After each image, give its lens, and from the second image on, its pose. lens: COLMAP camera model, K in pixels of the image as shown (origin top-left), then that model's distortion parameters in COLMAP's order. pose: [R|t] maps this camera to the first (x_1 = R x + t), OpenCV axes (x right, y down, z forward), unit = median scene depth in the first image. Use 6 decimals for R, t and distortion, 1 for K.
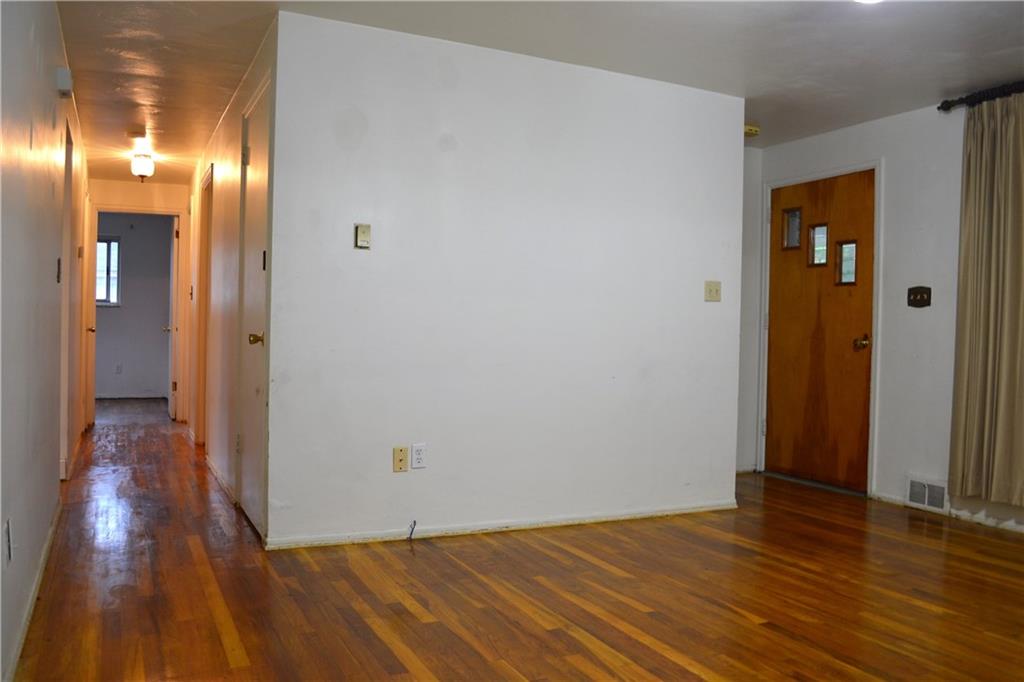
lens RADIAL K [[819.9, 0, 512.0], [0, 819.9, 341.0], [0, 0, 1]] dist [-0.071409, -0.002934]
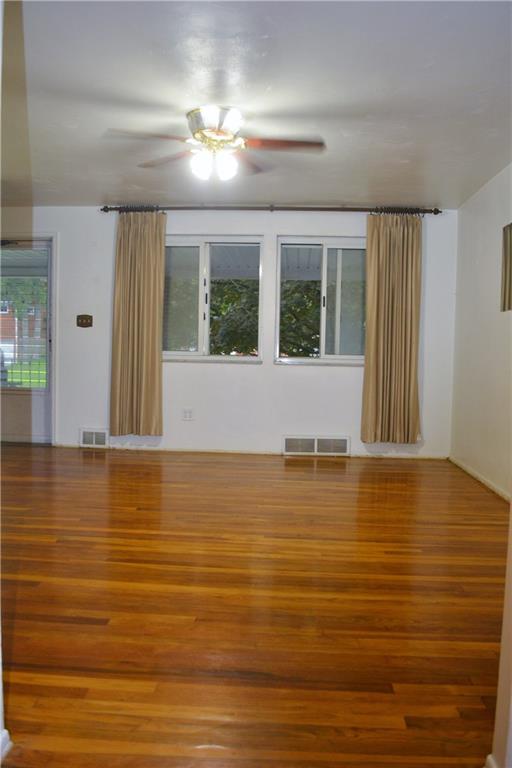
lens RADIAL K [[614.9, 0, 256.0], [0, 614.9, 384.0], [0, 0, 1]] dist [-0.071409, -0.002934]
pose [[0.497755, -0.058702, 0.865329, -0.427150], [-0.000667, 0.997681, 0.068064, -0.011568], [-0.867317, -0.034456, 0.496562, 0.063422]]
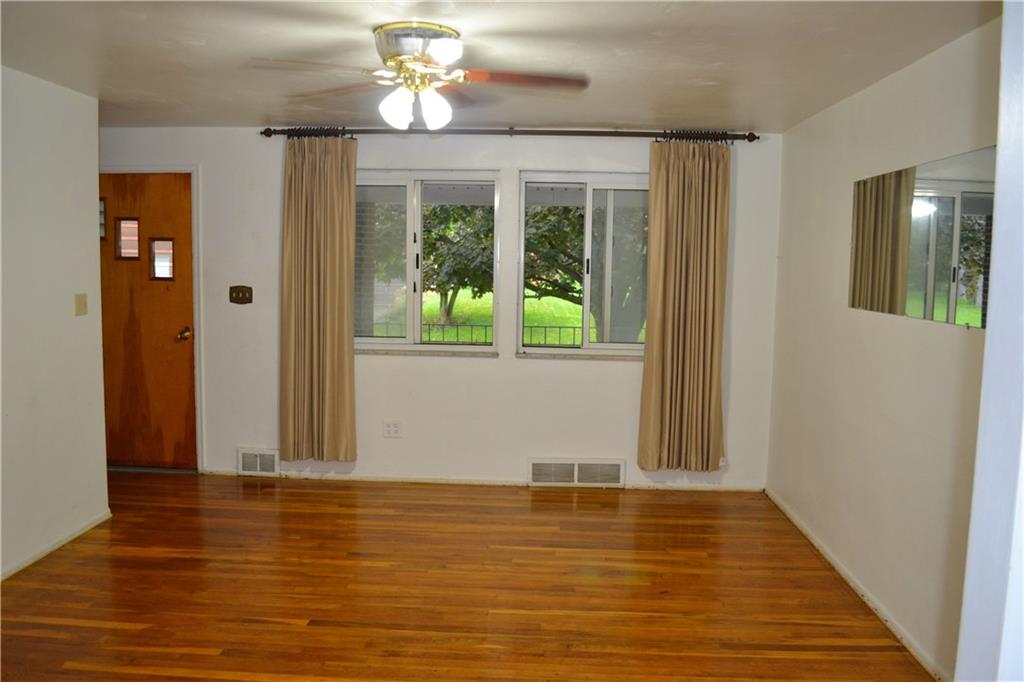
lens RADIAL K [[819.9, 0, 512.0], [0, 819.9, 341.0], [0, 0, 1]] dist [-0.071409, -0.002934]
pose [[0.483013, -0.100183, 0.869863, -0.328834], [0.002377, 0.993579, 0.113112, -0.122433], [-0.875610, -0.052567, 0.480150, 0.105131]]
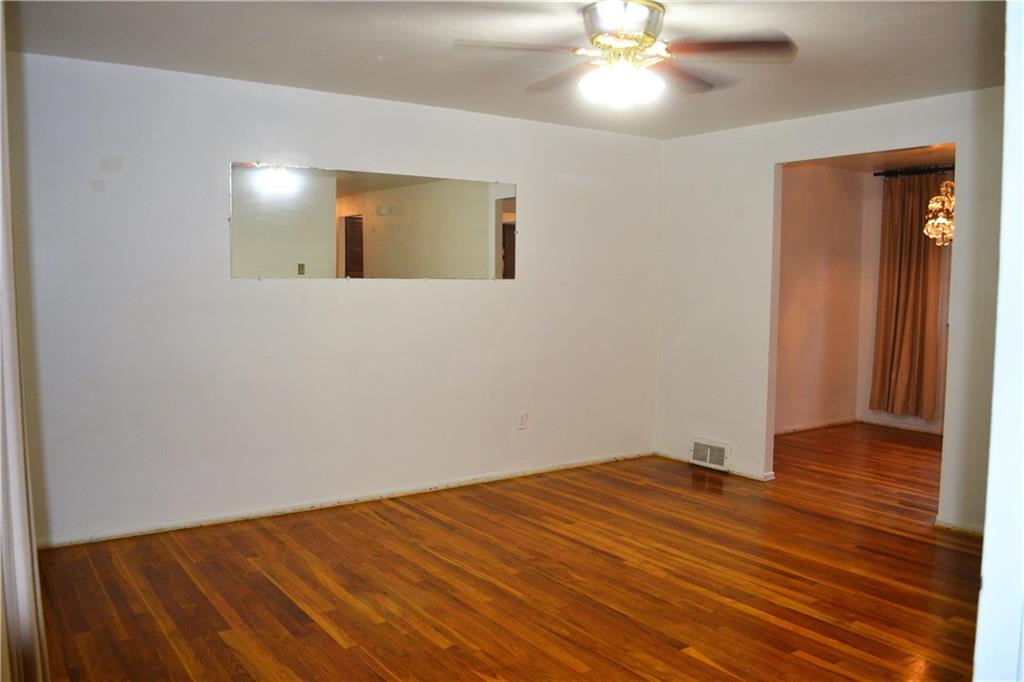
lens RADIAL K [[819.9, 0, 512.0], [0, 819.9, 341.0], [0, 0, 1]] dist [-0.071409, -0.002934]
pose [[-0.988445, -0.017491, -0.150570, 0.418166], [-0.030604, 0.995892, 0.085220, -0.077452], [0.148461, 0.088843, -0.984919, 1.175981]]
